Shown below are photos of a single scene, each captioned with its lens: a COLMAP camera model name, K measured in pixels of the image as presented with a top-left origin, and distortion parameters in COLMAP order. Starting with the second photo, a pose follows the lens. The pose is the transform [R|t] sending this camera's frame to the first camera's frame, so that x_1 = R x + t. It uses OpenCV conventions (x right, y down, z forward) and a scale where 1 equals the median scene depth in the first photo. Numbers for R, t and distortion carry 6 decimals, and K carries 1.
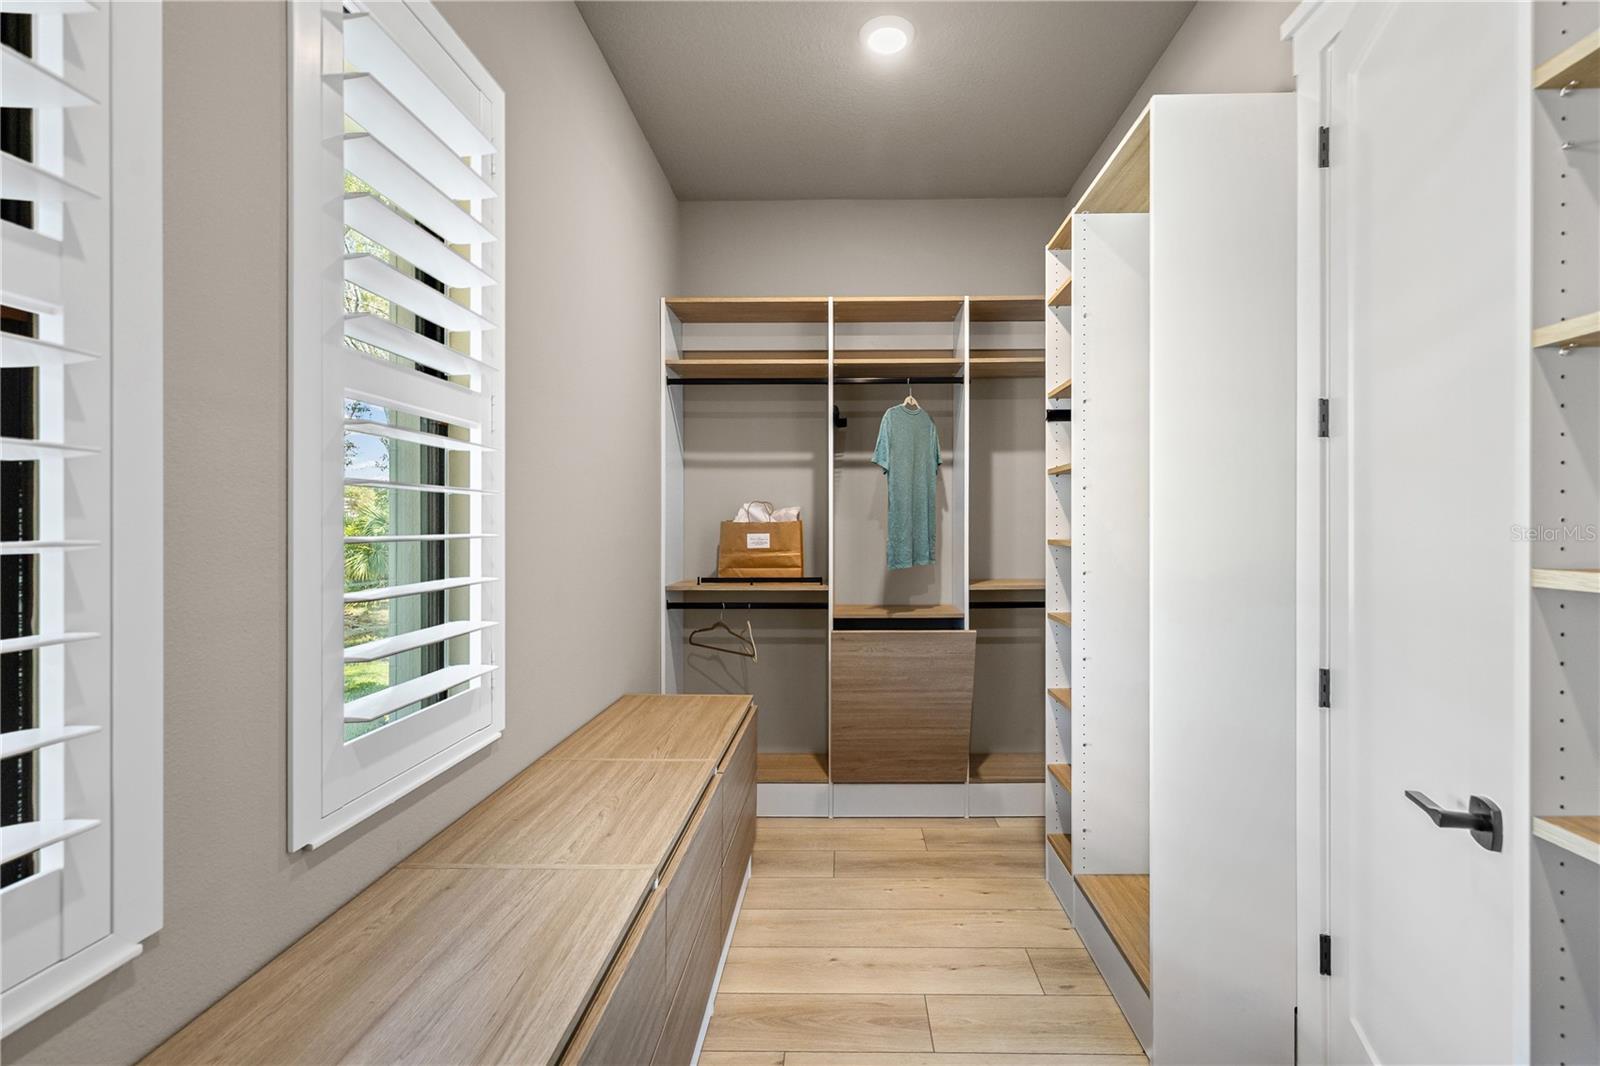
lens RADIAL K [[688.2, 0, 791.3], [0, 688.2, 537.9], [0, 0, 1]] dist [0.003751, 0.000269]
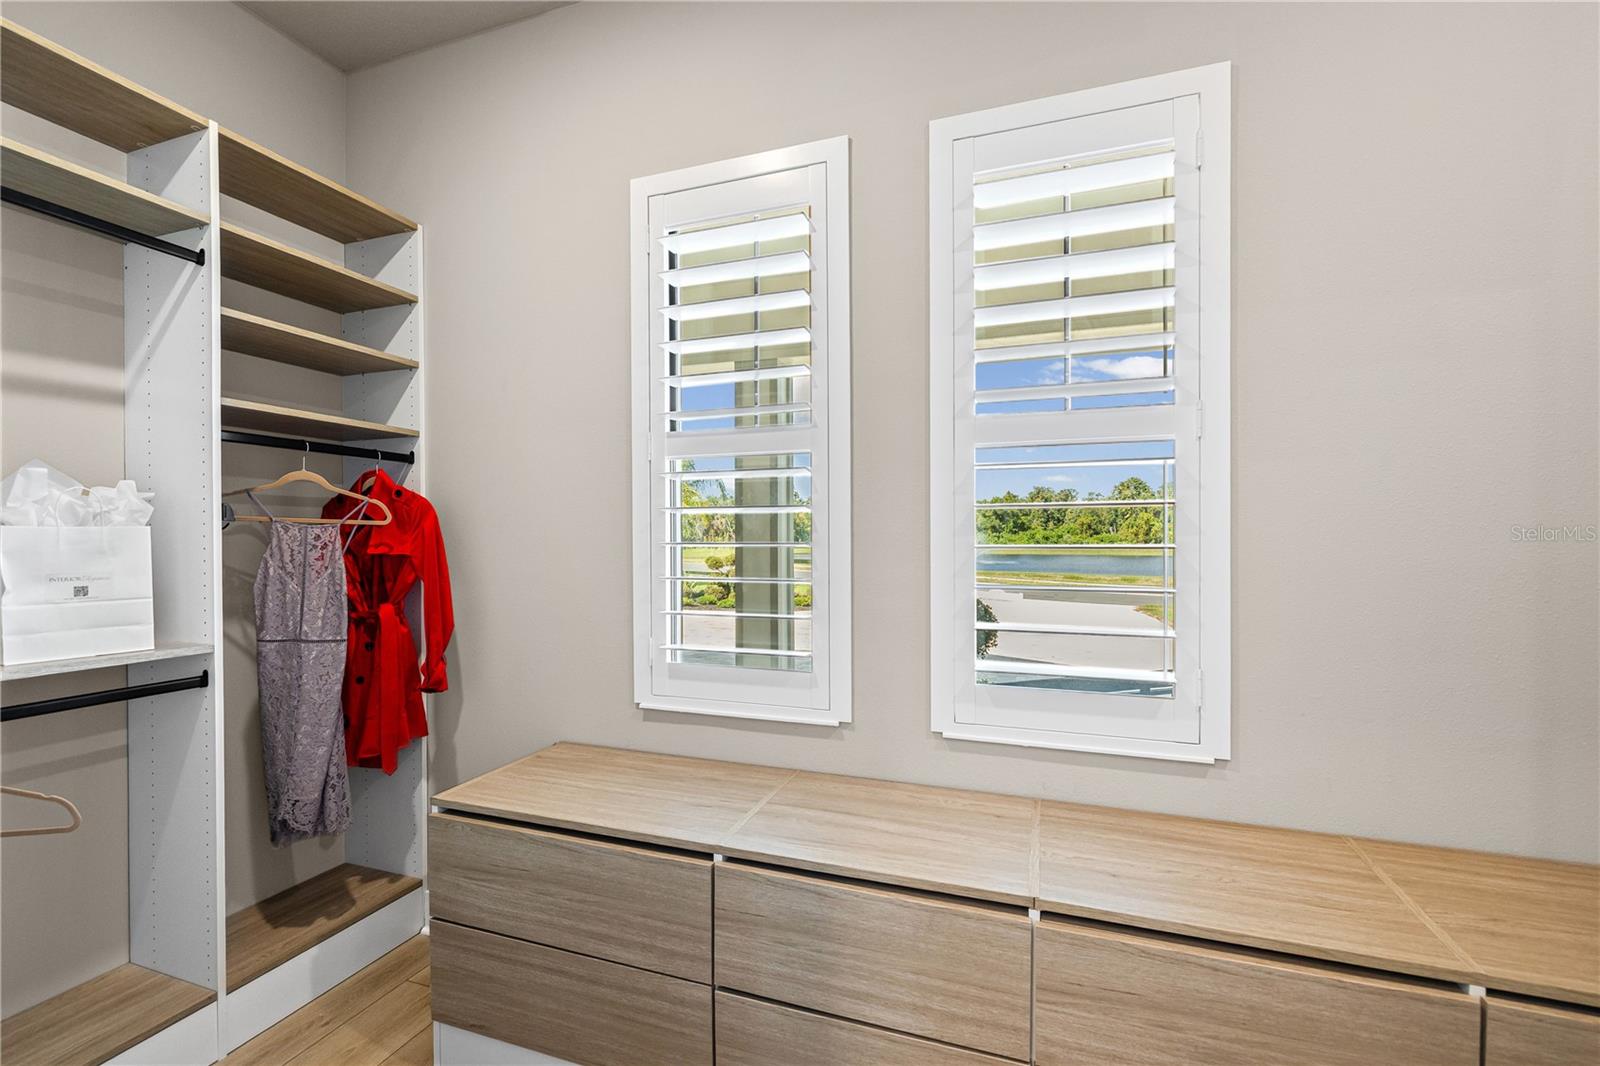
lens RADIAL K [[677.1, 0, 796.0], [0, 677.1, 531.6], [0, 0, 1]] dist [0.000833, -0.000407]
pose [[-0.262616, -0.006622, -0.964878, 0.620383], [-0.012885, 0.999911, -0.003356, -0.000444], [0.964814, 0.011551, -0.262678, 0.758290]]
